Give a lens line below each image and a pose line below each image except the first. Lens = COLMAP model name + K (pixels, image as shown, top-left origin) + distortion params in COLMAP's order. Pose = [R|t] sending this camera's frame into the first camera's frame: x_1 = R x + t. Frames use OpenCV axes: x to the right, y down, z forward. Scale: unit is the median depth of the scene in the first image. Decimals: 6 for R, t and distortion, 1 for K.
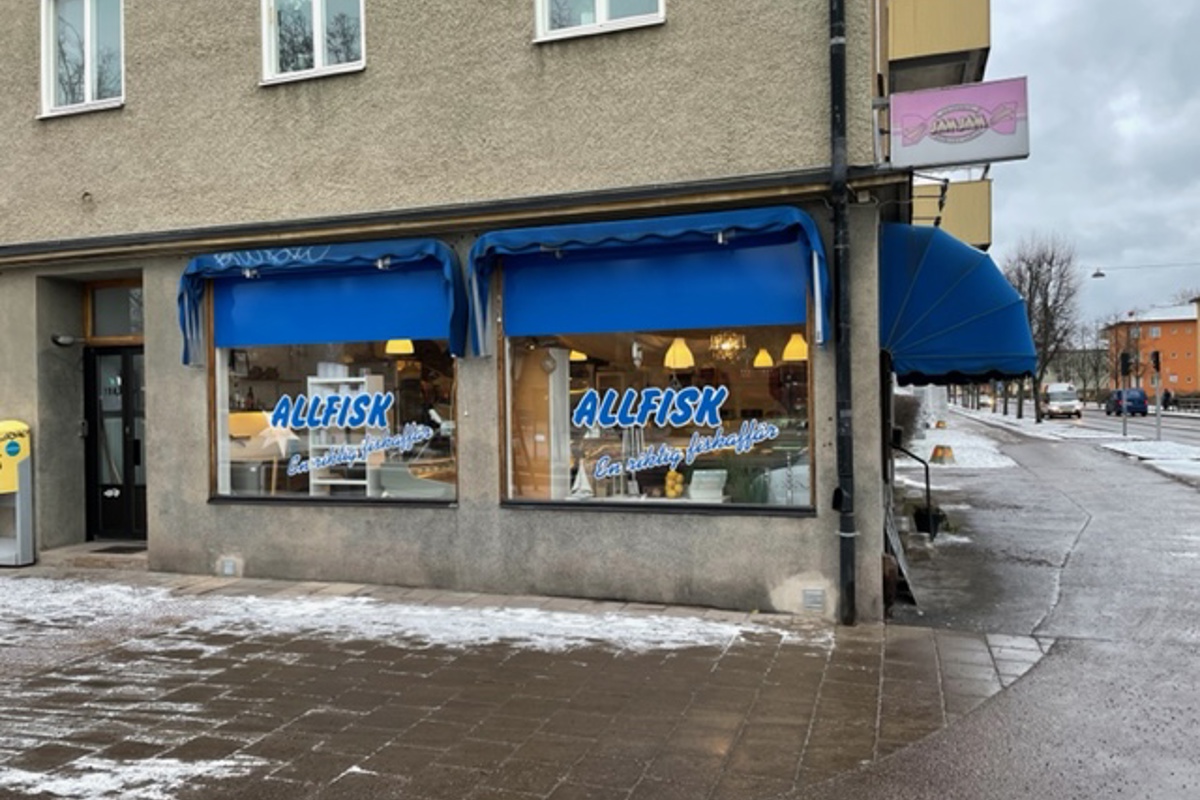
lens RADIAL K [[881.1, 0, 595.5], [0, 881.1, 402.3], [0, 0, 1]] dist [0.055607, -0.011653]
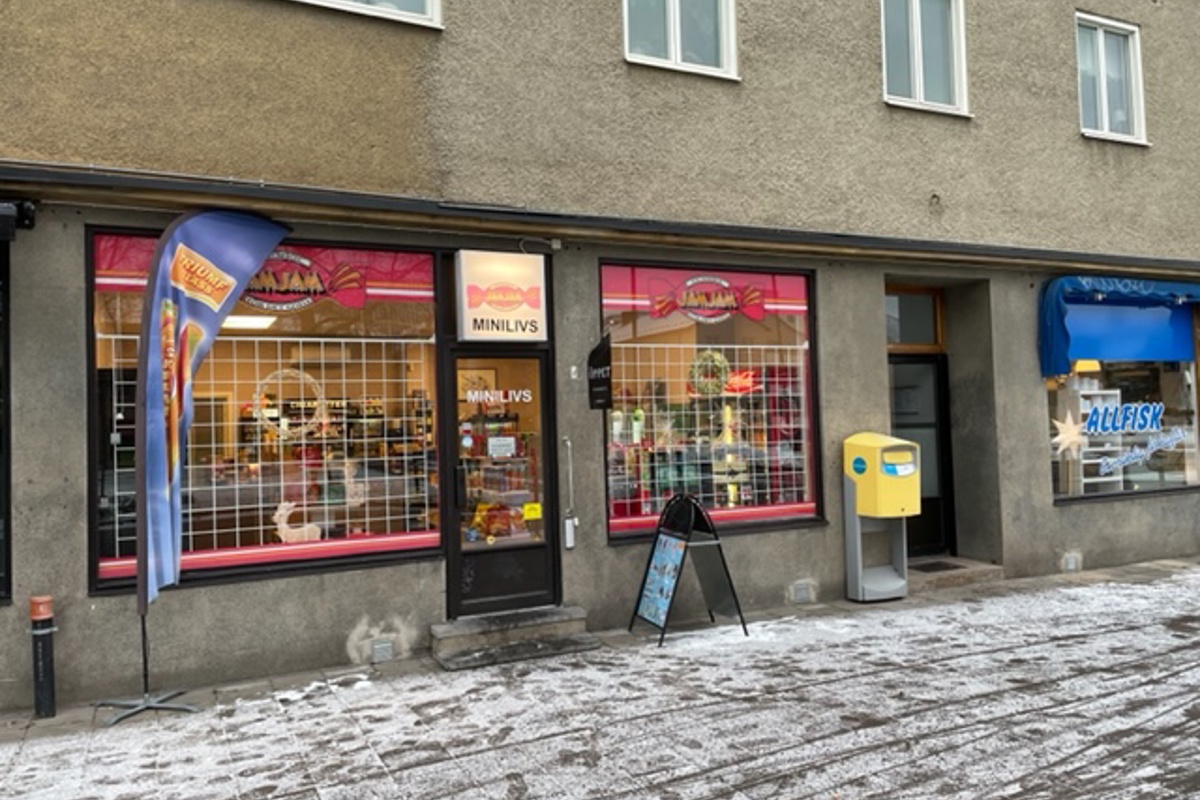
lens RADIAL K [[970.8, 0, 598.7], [0, 970.8, 400.6], [0, 0, 1]] dist [0.012524, -0.005153]
pose [[0.689472, 0.013813, 0.724181, -1.632538], [0.023431, 0.998870, -0.041360, 0.022333], [-0.723933, 0.045485, 0.688369, 0.577867]]
